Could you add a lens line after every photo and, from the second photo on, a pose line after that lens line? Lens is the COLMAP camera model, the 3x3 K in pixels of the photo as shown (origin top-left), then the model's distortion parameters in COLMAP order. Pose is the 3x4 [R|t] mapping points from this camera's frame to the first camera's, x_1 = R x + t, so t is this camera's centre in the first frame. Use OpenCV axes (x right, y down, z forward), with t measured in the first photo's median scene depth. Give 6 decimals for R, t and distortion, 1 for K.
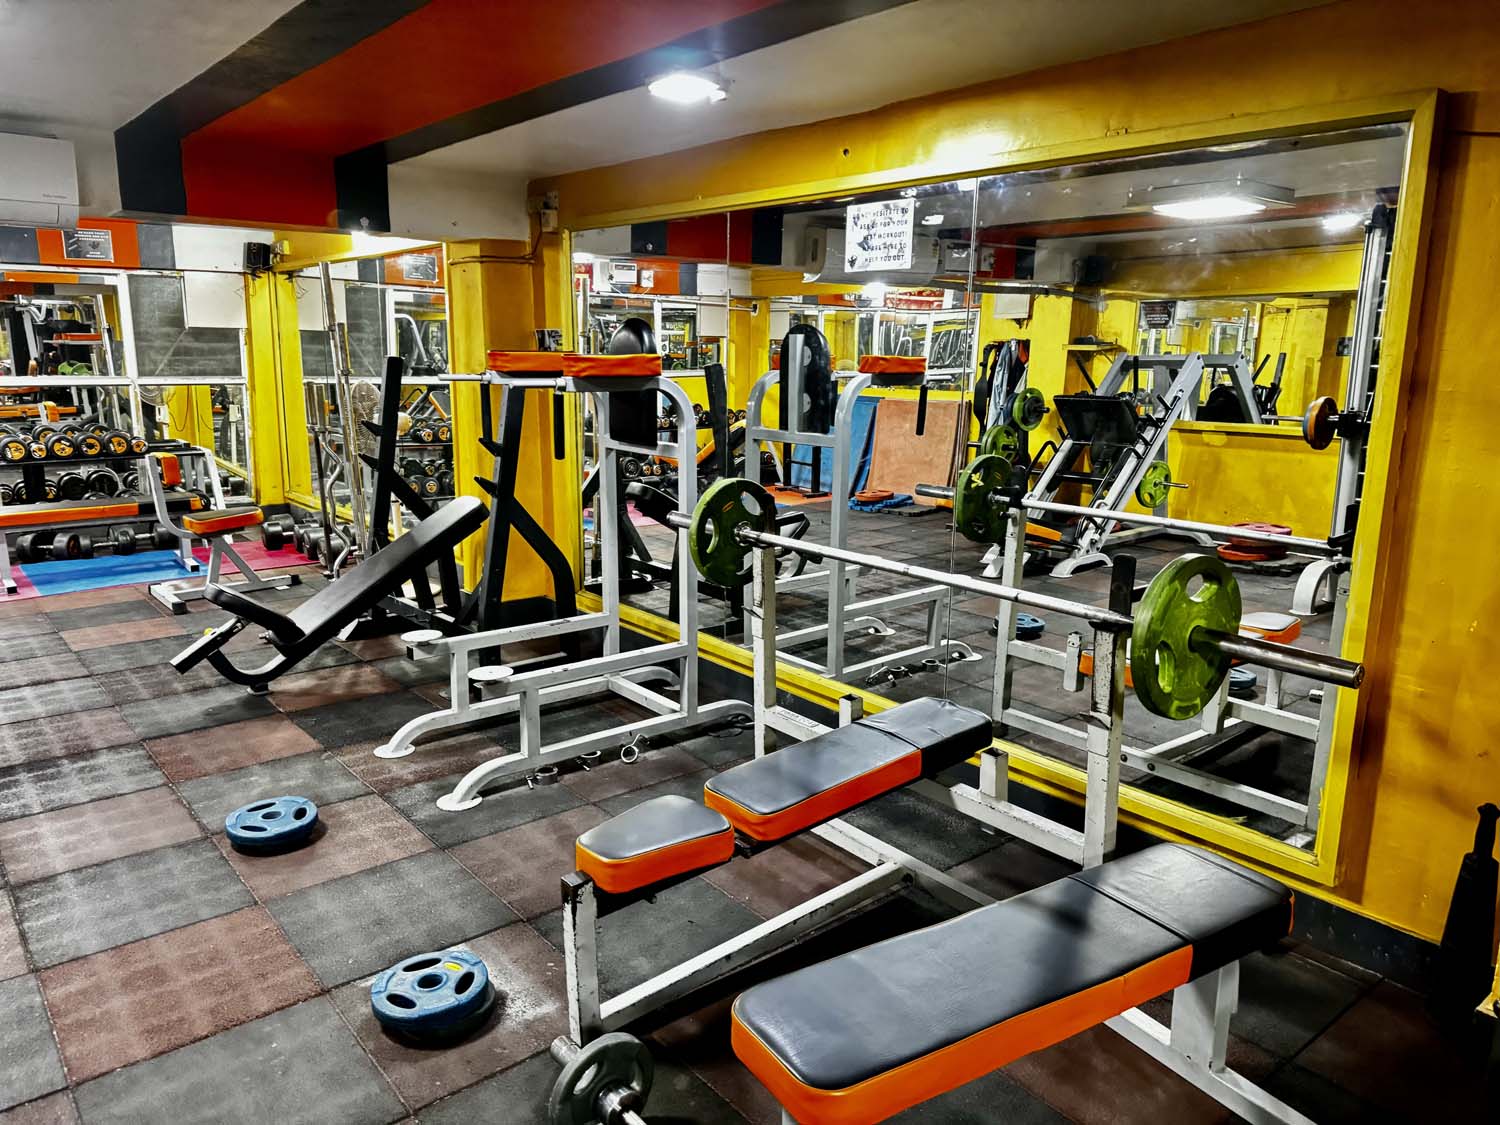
lens RADIAL K [[1039.6, 0, 750.0], [0, 1039.6, 562.5], [0, 0, 1]] dist [0.002007, -0.000954]
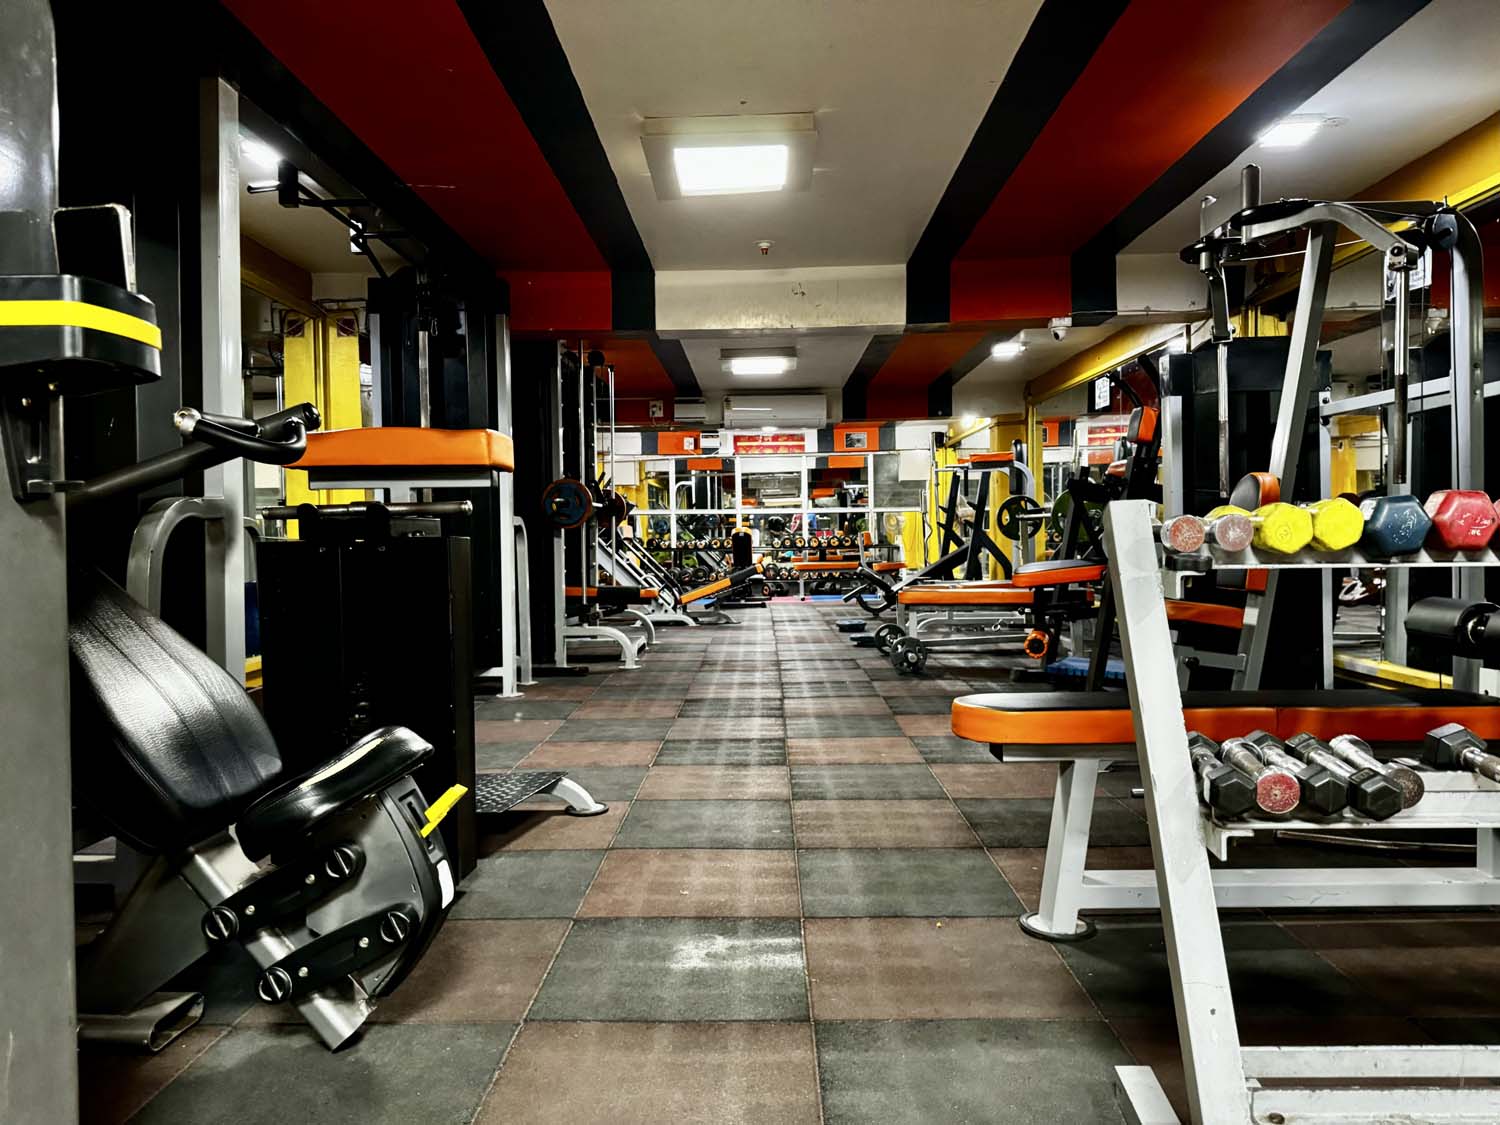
lens RADIAL K [[1039.6, 0, 750.0], [0, 1039.6, 562.5], [0, 0, 1]] dist [0.002007, -0.000954]
pose [[0.753924, -0.015268, -0.656785, 0.469543], [-0.102372, 0.984787, -0.140406, 0.204160], [0.648937, 0.173092, 0.740891, -0.508383]]
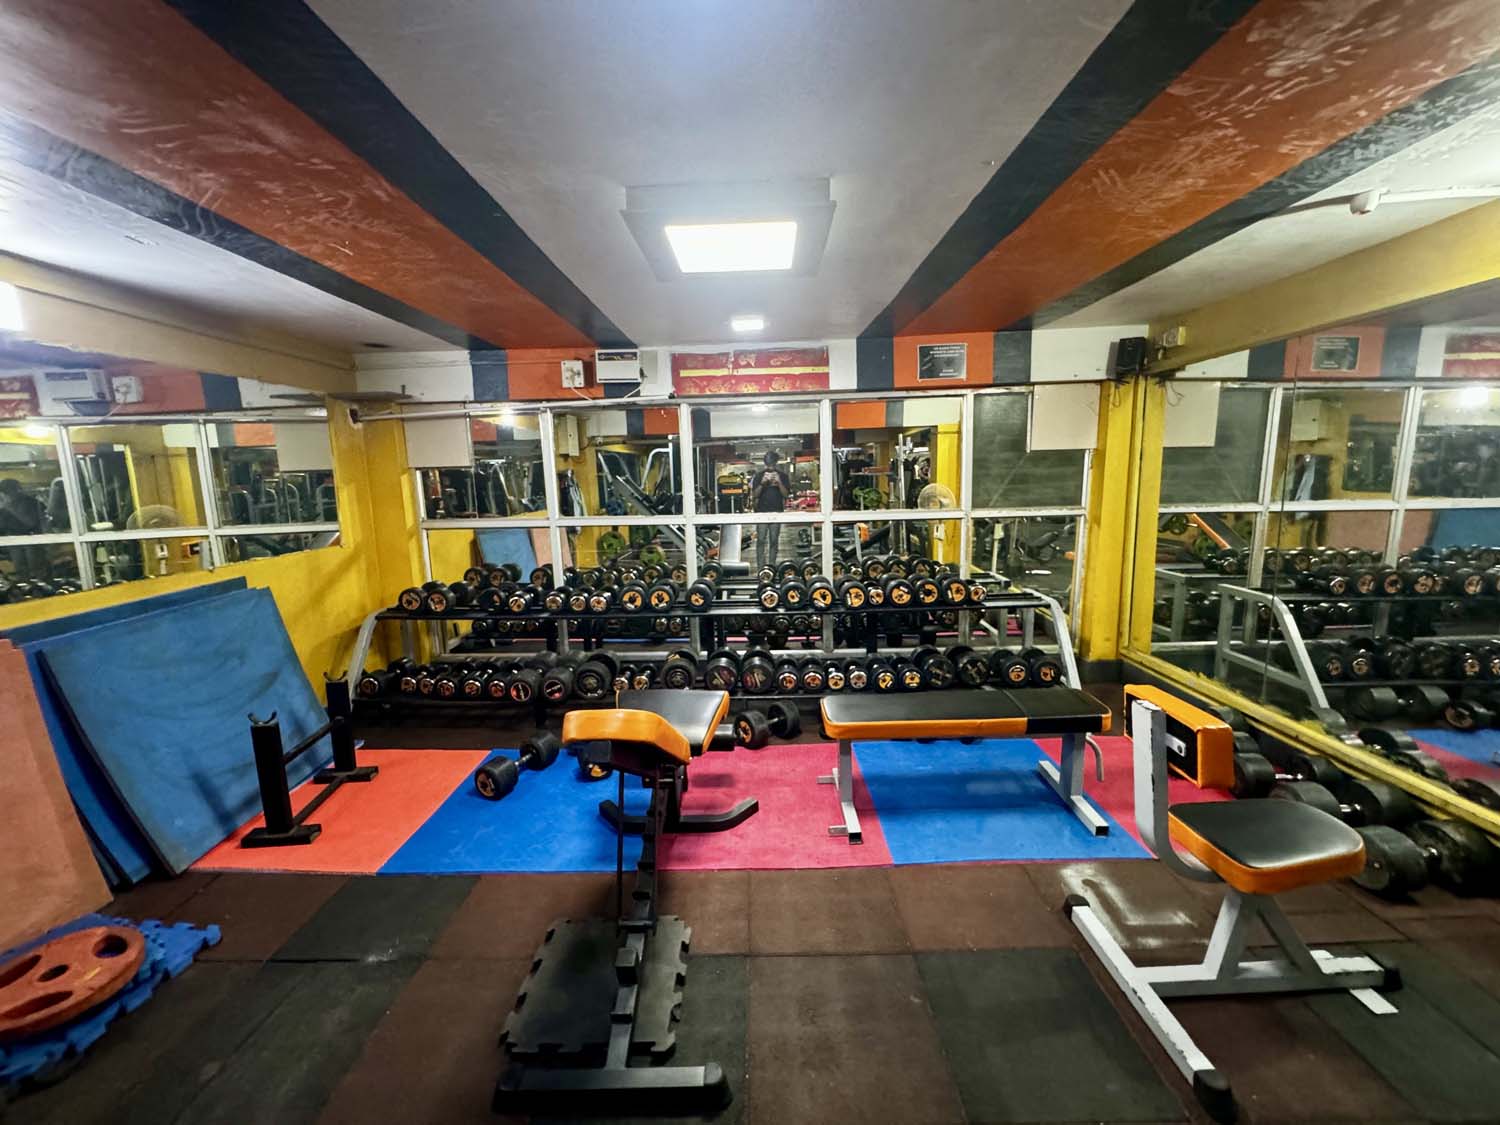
lens RADIAL K [[603.6, 0, 750.0], [0, 603.6, 562.5], [0, 0, 1]] dist [-0.048589, -0.000123]
pose [[0.753105, 0.053477, -0.655724, -0.404174], [-0.089869, 0.995710, -0.022012, -0.107811], [0.651734, 0.075506, 0.754680, 0.508777]]
